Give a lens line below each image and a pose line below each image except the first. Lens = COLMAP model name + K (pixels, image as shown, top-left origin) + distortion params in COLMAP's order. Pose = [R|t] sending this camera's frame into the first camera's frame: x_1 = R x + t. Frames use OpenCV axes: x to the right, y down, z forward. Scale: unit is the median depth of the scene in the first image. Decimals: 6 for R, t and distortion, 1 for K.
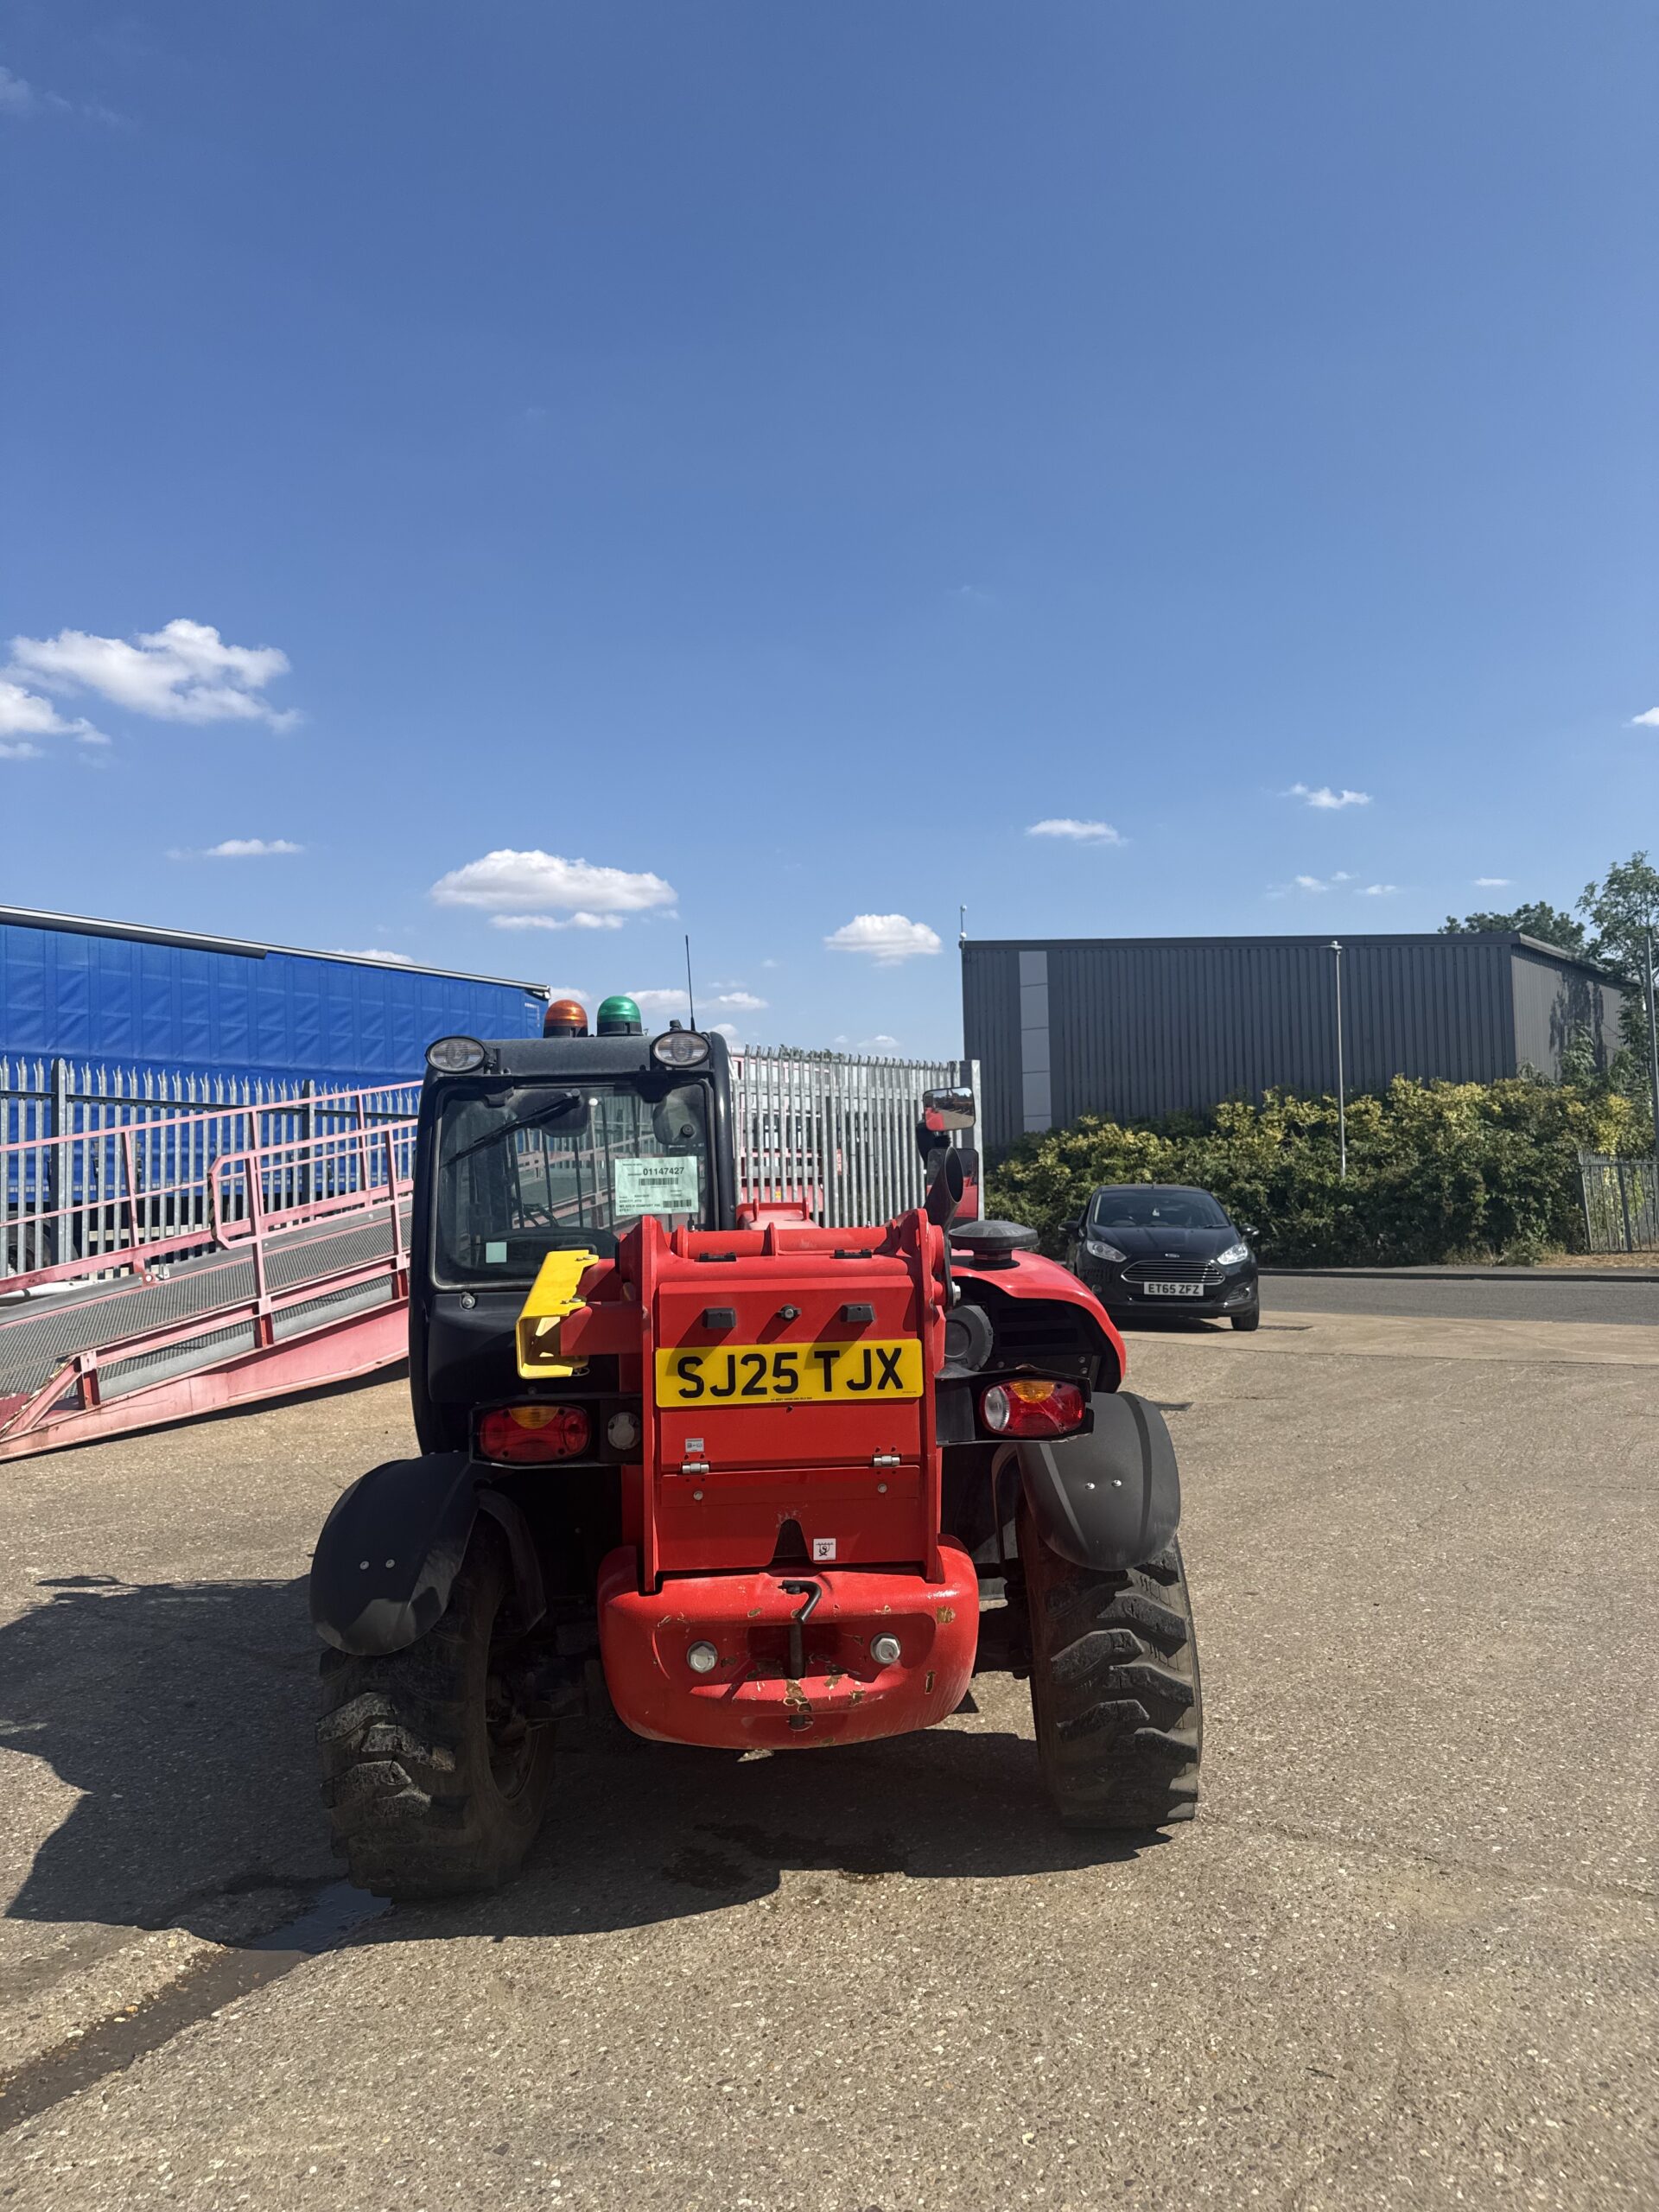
lens RADIAL K [[1560.5, 0, 829.5], [0, 1560.5, 1106.0], [0, 0, 1]] dist [0.076298, -0.102910]
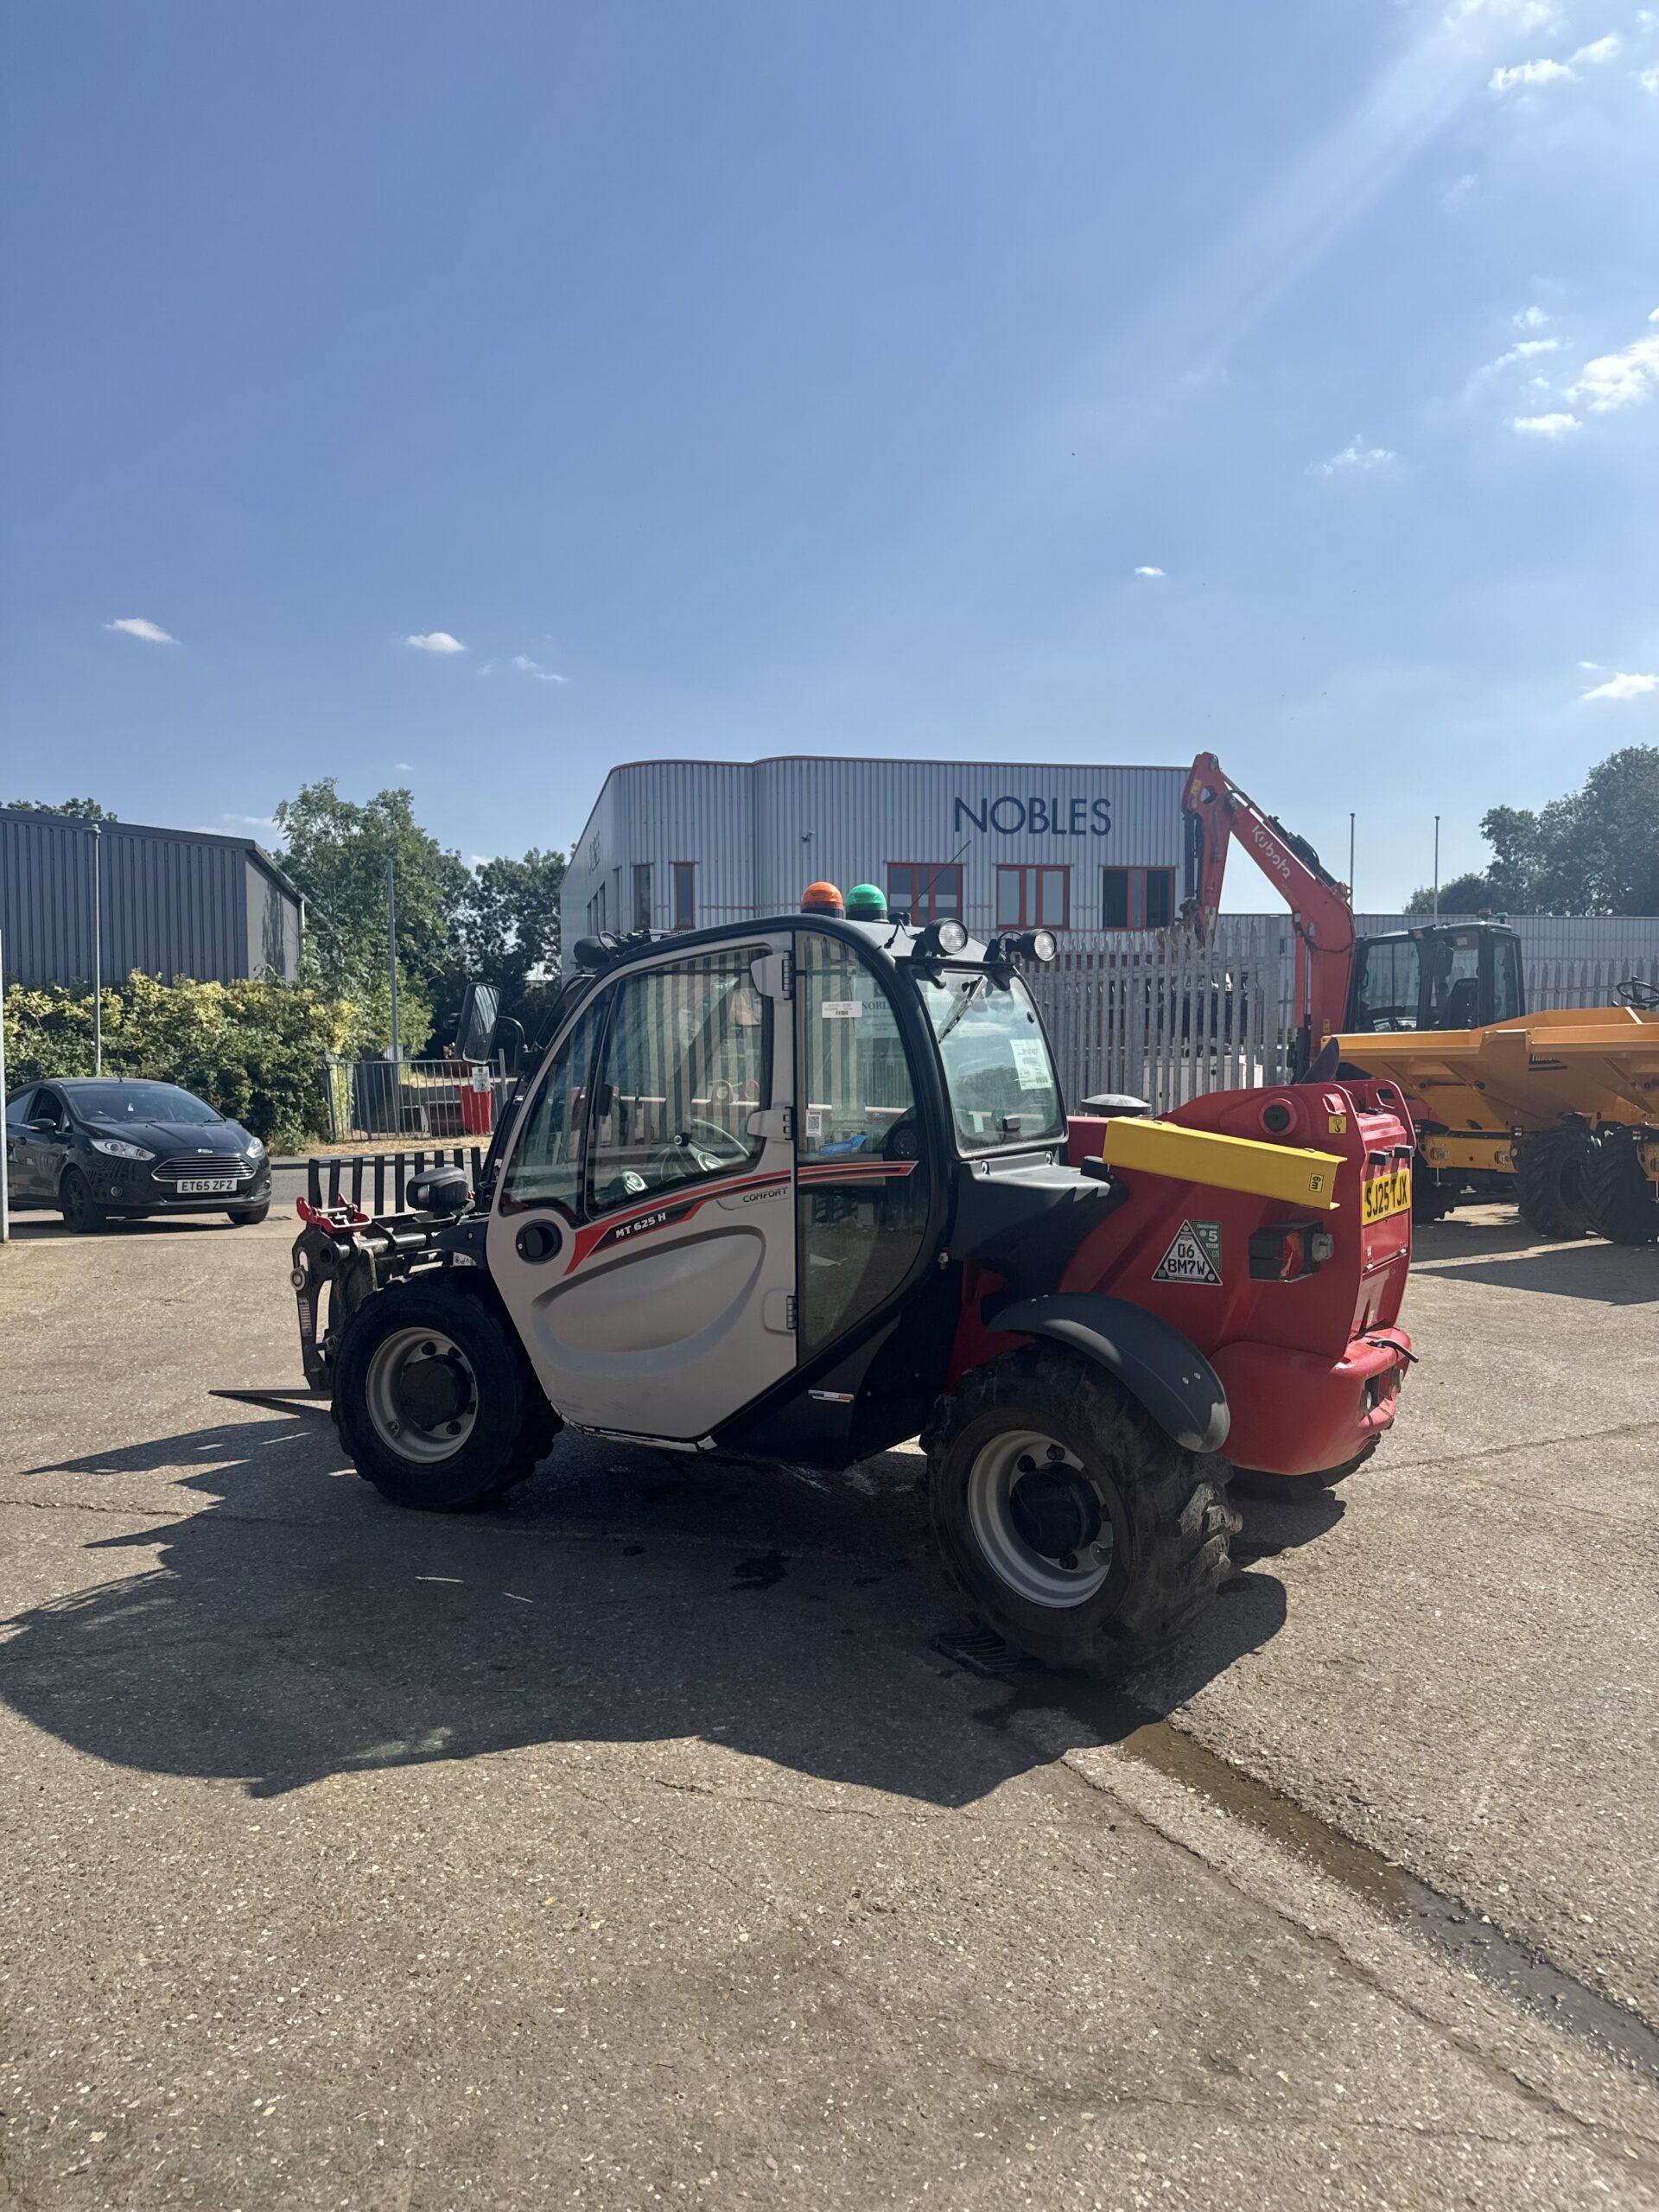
lens RADIAL K [[1555.3, 0, 812.9], [0, 1555.3, 1101.3], [0, 0, 1]] dist [0.133093, -0.260219]
pose [[0.602515, -0.007554, 0.798072, -0.192834], [-0.040995, 0.998342, 0.040400, 0.006346], [-0.797054, -0.057059, 0.601207, 0.073008]]
